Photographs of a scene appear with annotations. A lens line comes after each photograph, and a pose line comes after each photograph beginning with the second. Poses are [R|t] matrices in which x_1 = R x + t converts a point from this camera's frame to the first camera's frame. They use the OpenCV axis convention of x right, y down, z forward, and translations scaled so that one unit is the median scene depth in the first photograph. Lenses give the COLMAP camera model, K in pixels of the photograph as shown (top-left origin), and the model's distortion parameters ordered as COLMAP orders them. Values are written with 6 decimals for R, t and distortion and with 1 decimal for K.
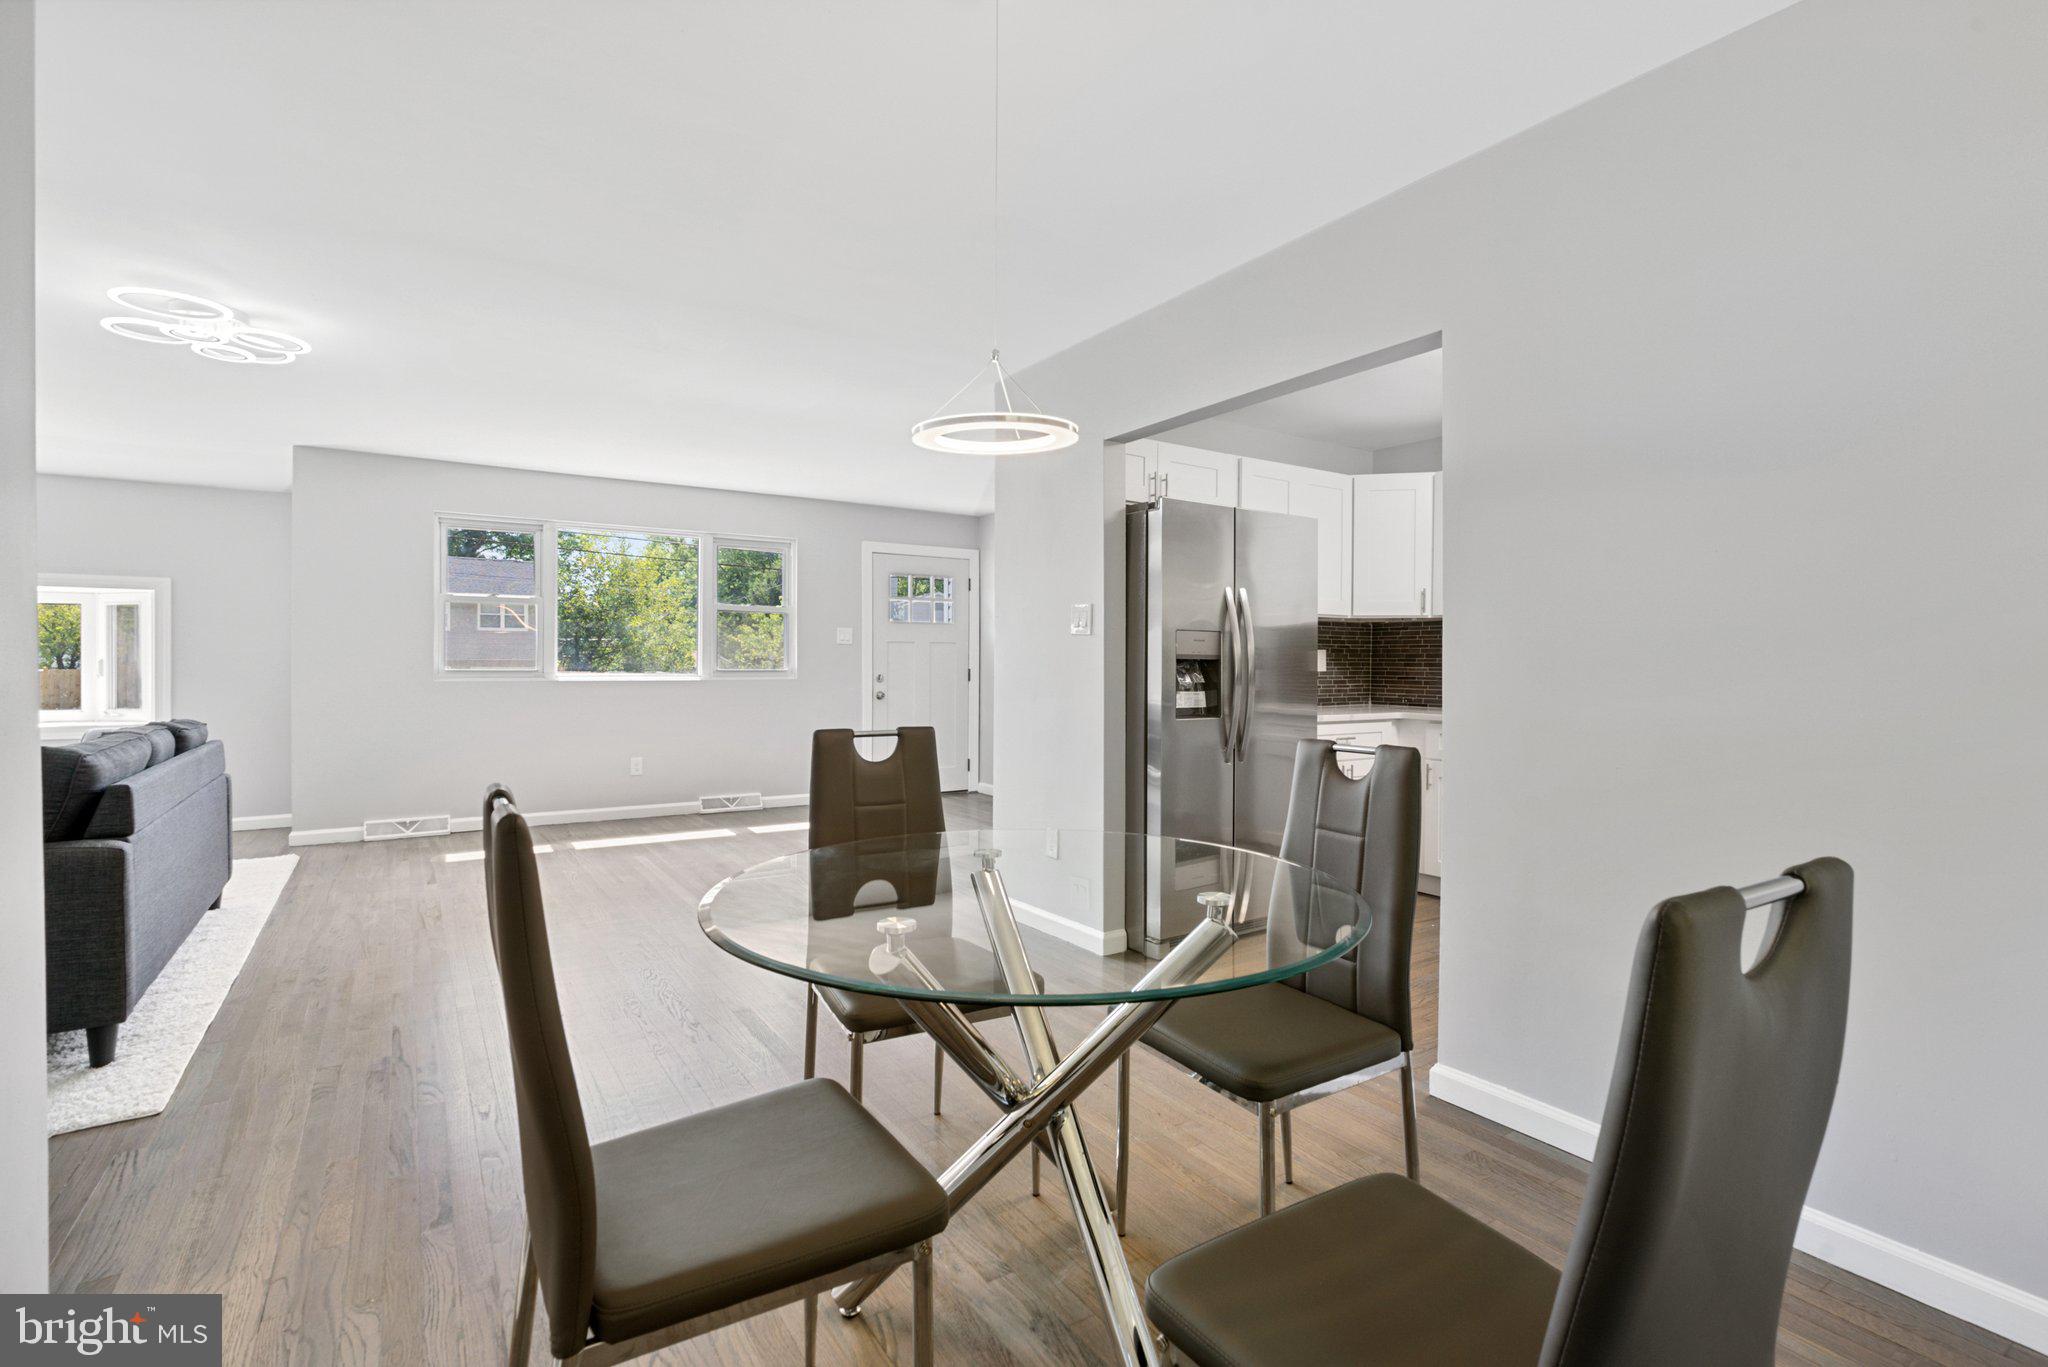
lens RADIAL K [[949.4, 0, 1020.0], [0, 949.4, 667.8], [0, 0, 1]] dist [-0.008700, 0.003422]
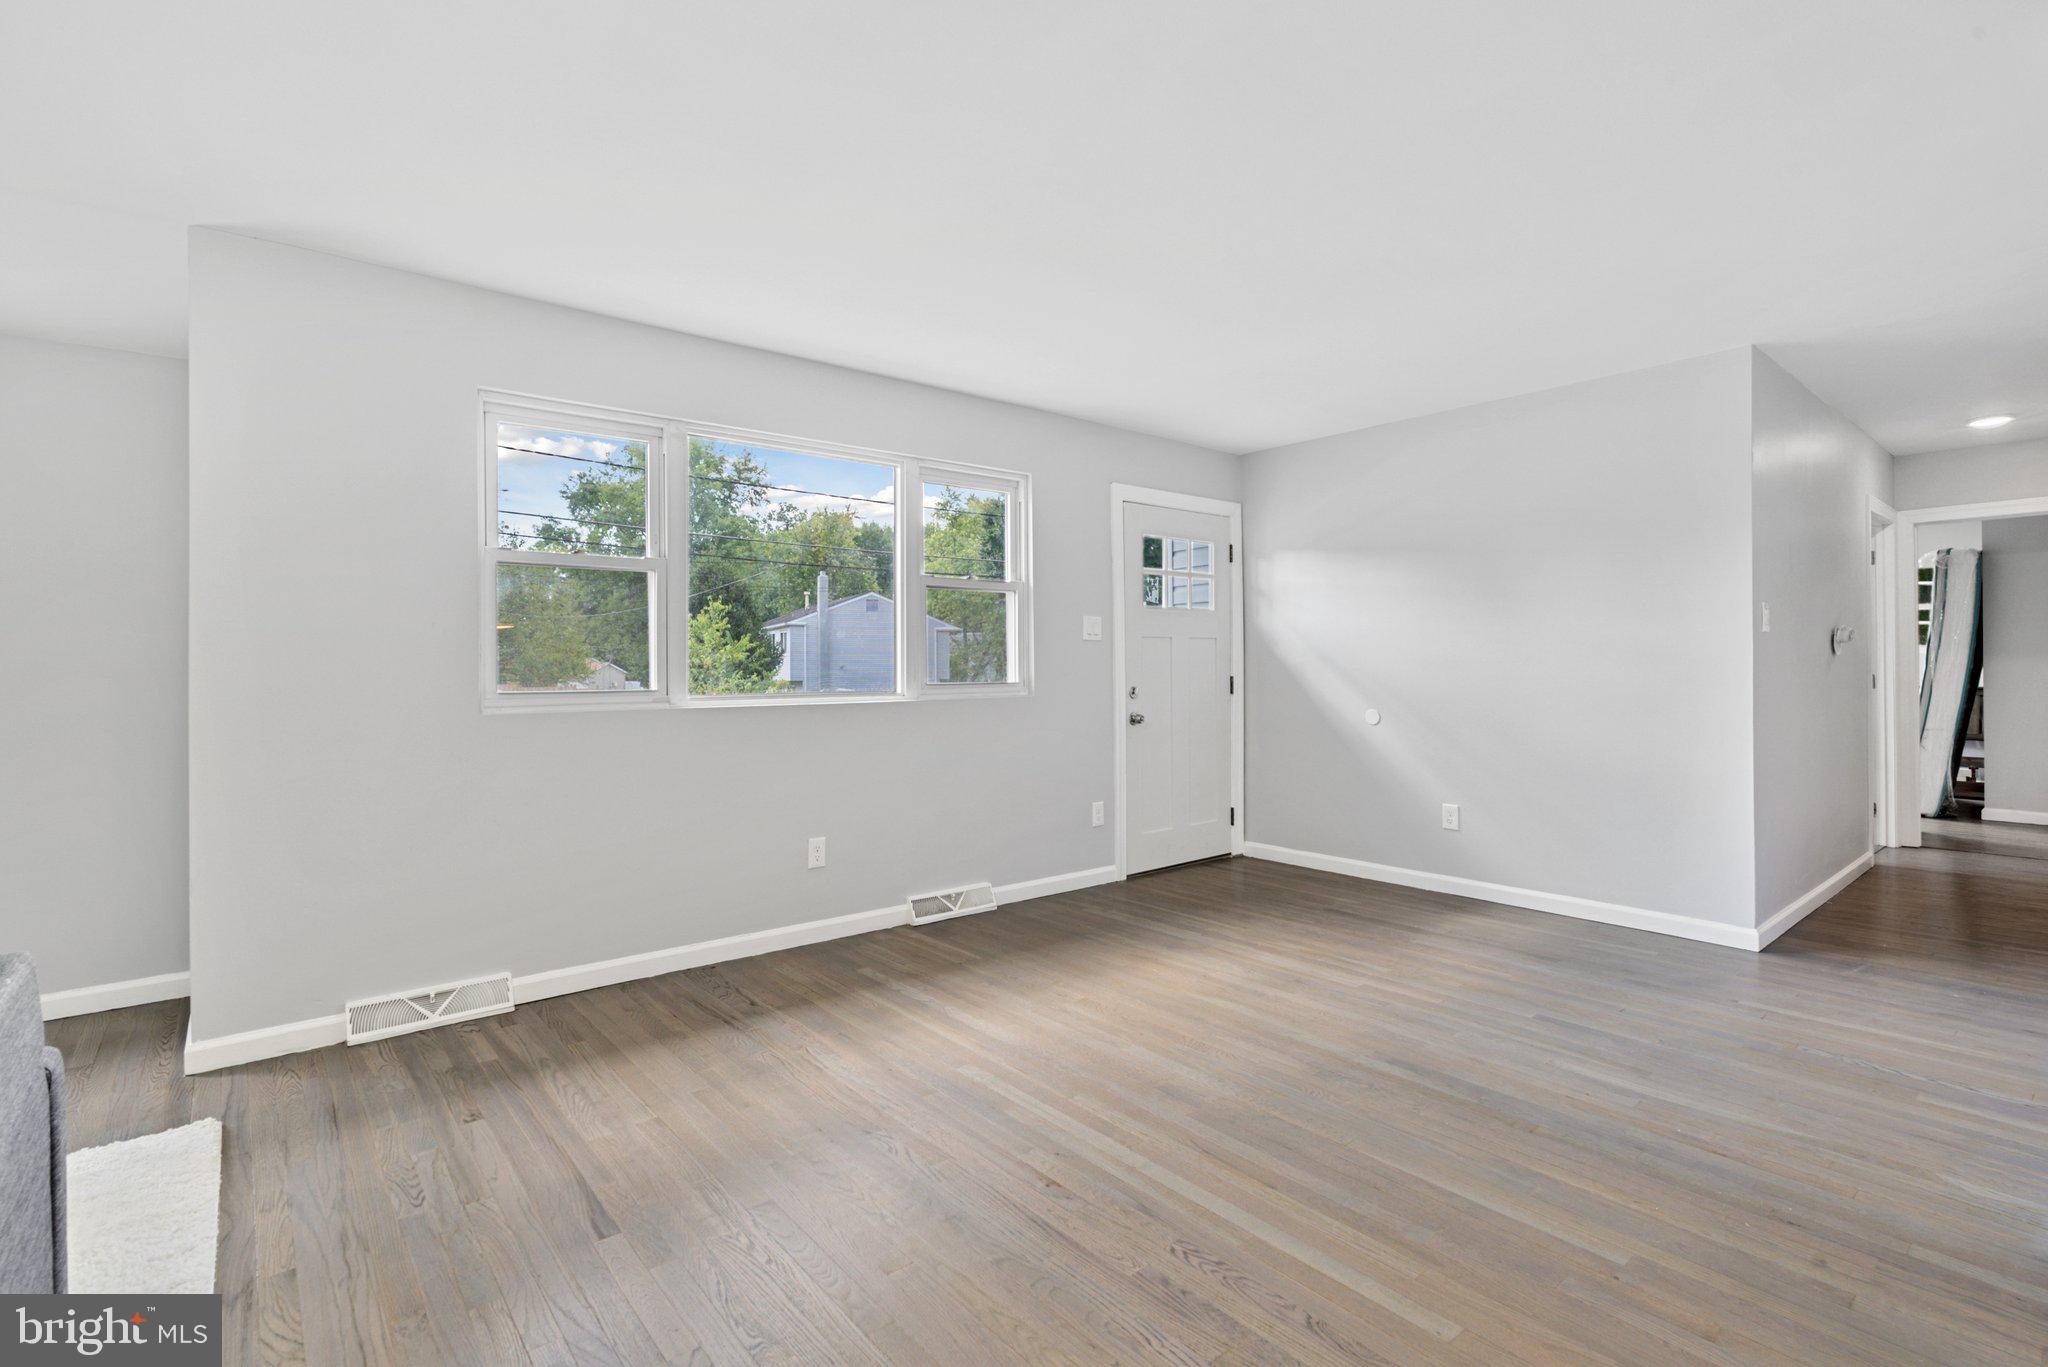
lens RADIAL K [[949.4, 0, 1015.6], [0, 949.4, 668.4], [0, 0, 1]] dist [-0.008700, 0.003422]
pose [[0.994130, -0.011998, 0.107522, -0.391503], [0.012290, 0.999922, -0.002049, -0.007041], [-0.107489, 0.003358, 0.994201, 0.464912]]
